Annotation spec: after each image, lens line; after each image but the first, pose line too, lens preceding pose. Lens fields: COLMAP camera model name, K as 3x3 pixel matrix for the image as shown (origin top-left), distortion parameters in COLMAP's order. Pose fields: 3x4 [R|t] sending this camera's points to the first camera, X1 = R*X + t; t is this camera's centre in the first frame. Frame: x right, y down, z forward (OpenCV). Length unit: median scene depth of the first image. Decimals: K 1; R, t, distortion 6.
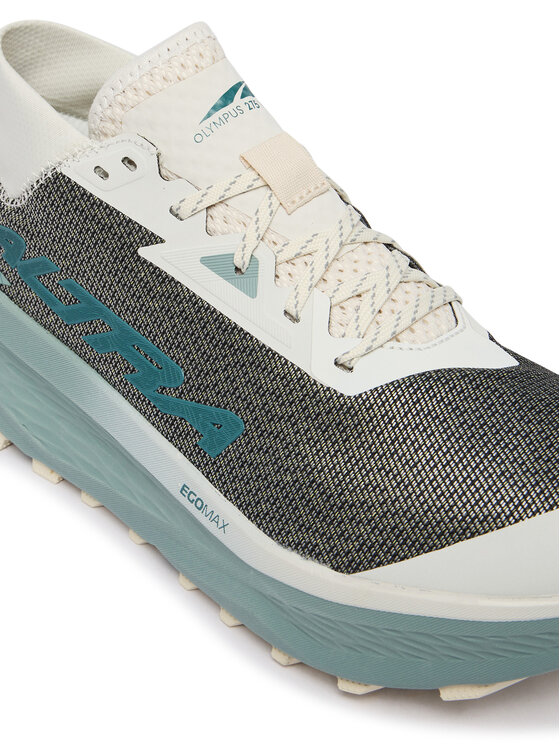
lens RADIAL K [[1549.9, 0, 279.4], [0, 1549.9, 372.9], [0, 0, 1]] dist [-0.118414, 0.000000]
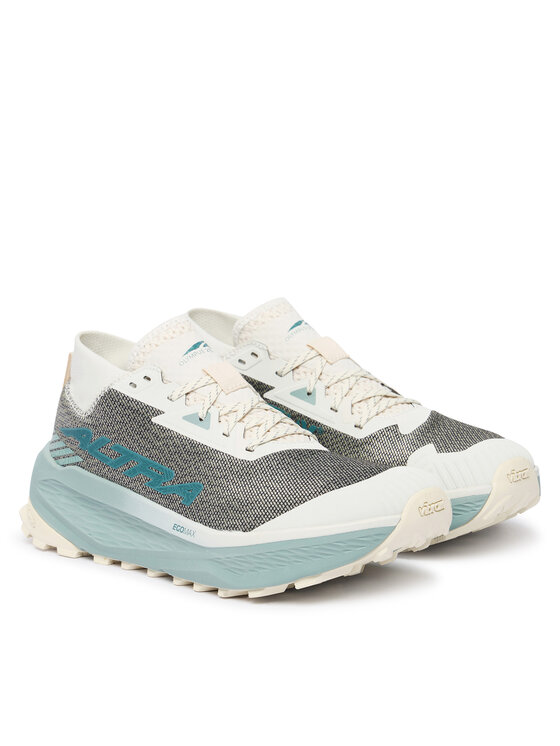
lens RADIAL K [[1844.8, 0, 280.2], [0, 1844.8, 373.1], [0, 0, 1]] dist [0.101155, 0.000000]
pose [[0.999167, -0.033201, -0.023748, 0.133345], [0.023128, 0.939833, -0.340850, 0.685205], [0.033636, 0.340017, 0.939818, -1.255490]]
